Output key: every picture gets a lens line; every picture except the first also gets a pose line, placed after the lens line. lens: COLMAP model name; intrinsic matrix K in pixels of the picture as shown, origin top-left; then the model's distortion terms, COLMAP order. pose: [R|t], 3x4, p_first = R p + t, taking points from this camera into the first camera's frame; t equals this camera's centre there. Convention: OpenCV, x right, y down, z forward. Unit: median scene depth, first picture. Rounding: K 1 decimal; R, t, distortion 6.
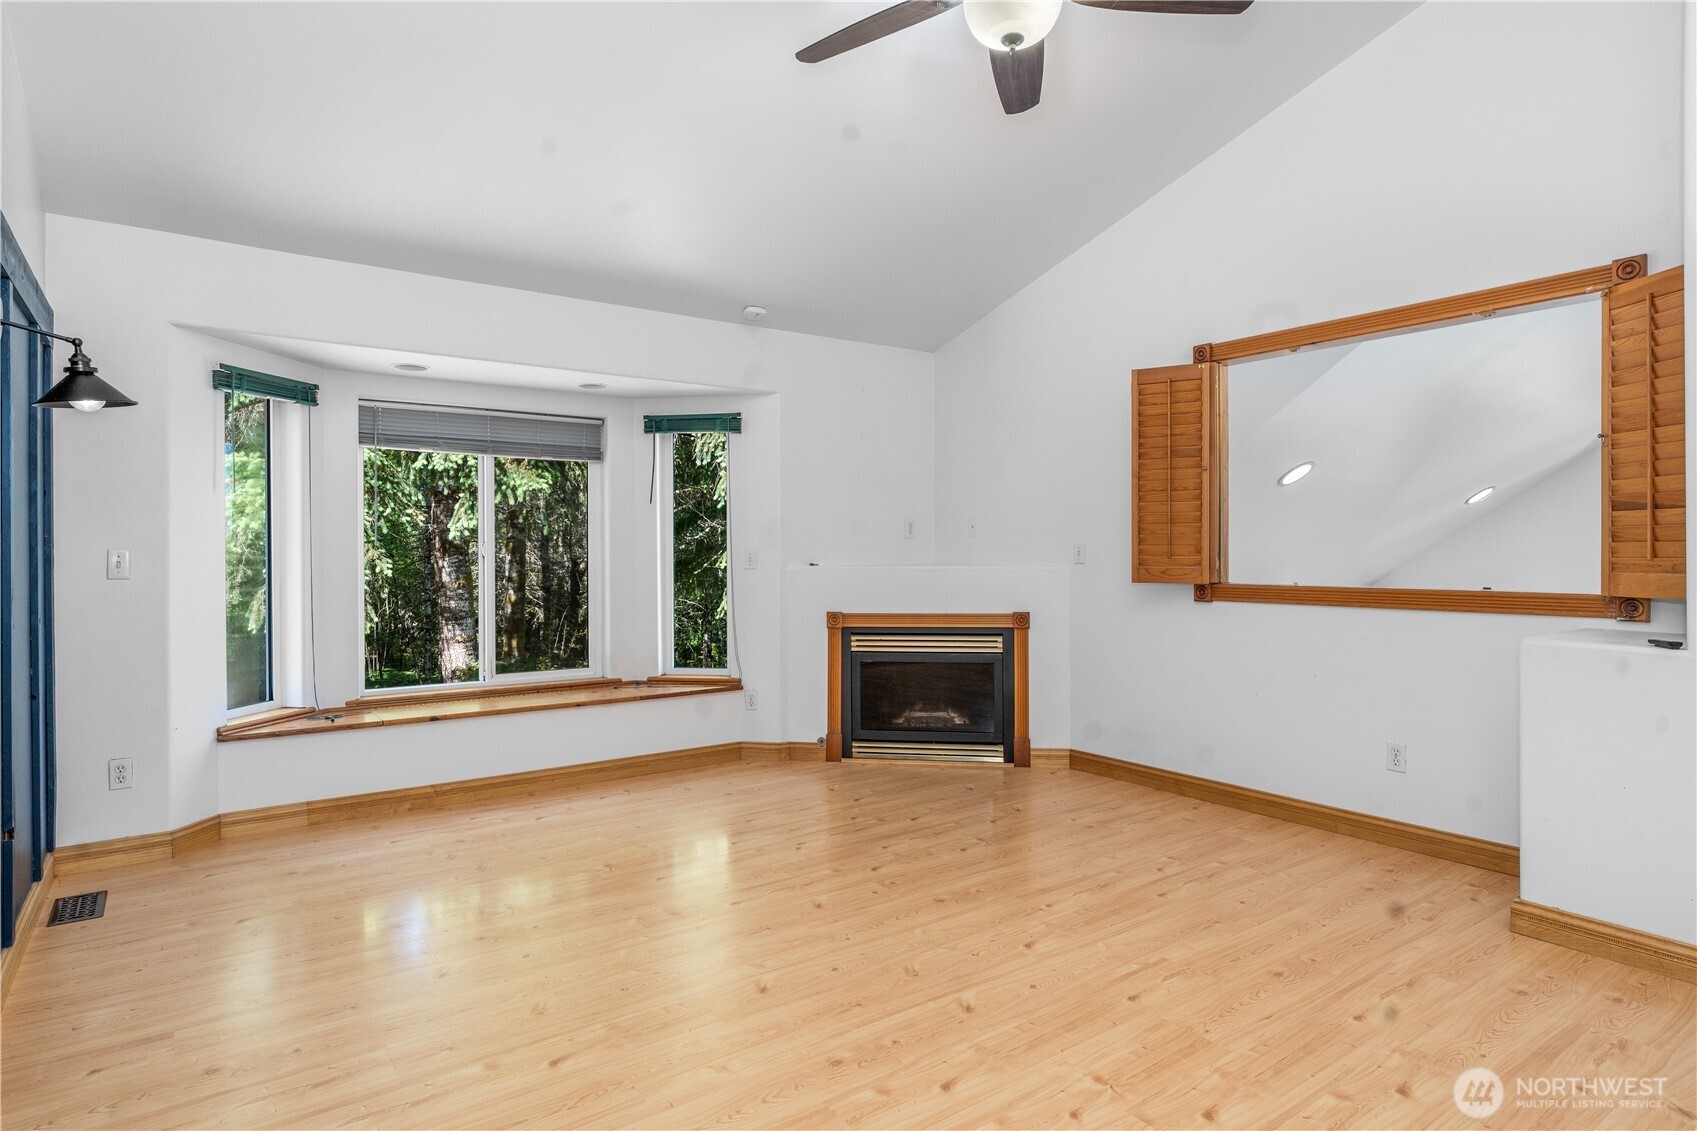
lens RADIAL K [[927.6, 0, 843.7], [0, 927.6, 556.7], [0, 0, 1]] dist [0.001548, 0.000620]
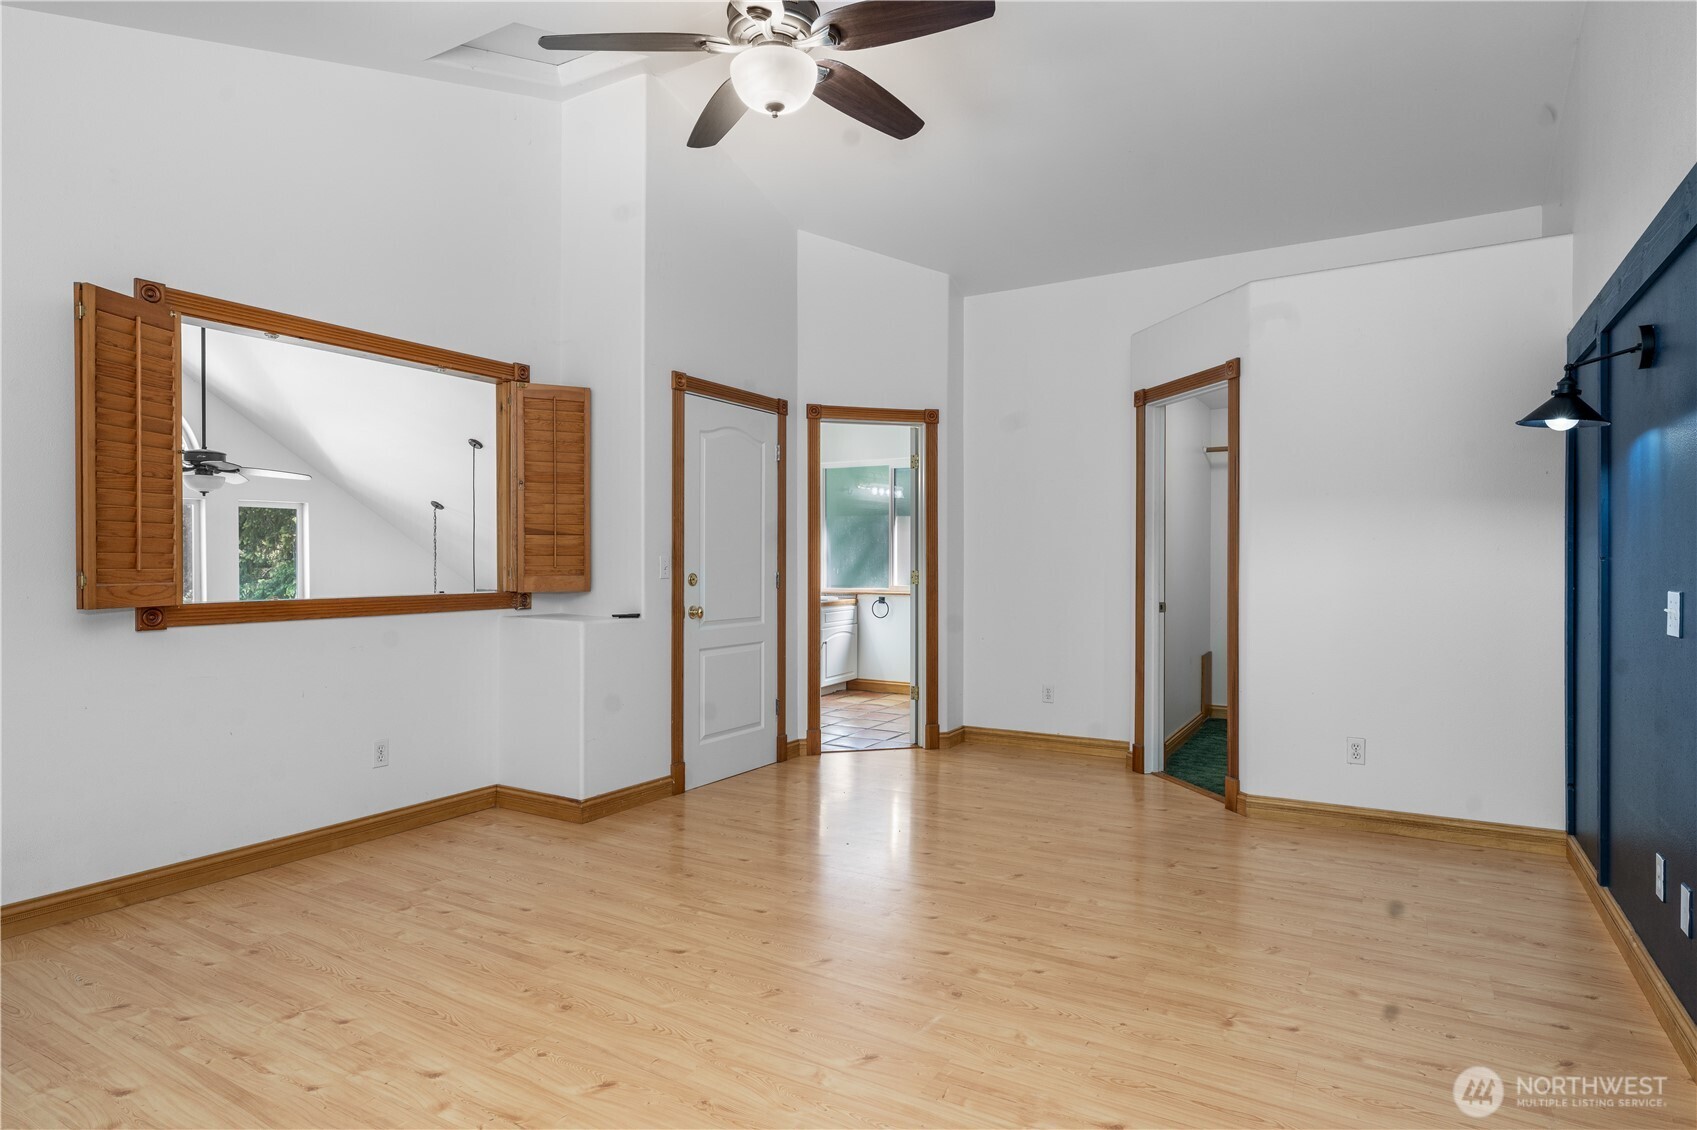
lens RADIAL K [[927.6, 0, 844.0], [0, 927.6, 568.0], [0, 0, 1]] dist [0.001548, 0.000620]
pose [[-0.396216, -0.003461, 0.918151, -0.633650], [0.008411, 0.999937, 0.007399, -0.001994], [-0.918119, 0.010654, -0.396162, 0.982350]]
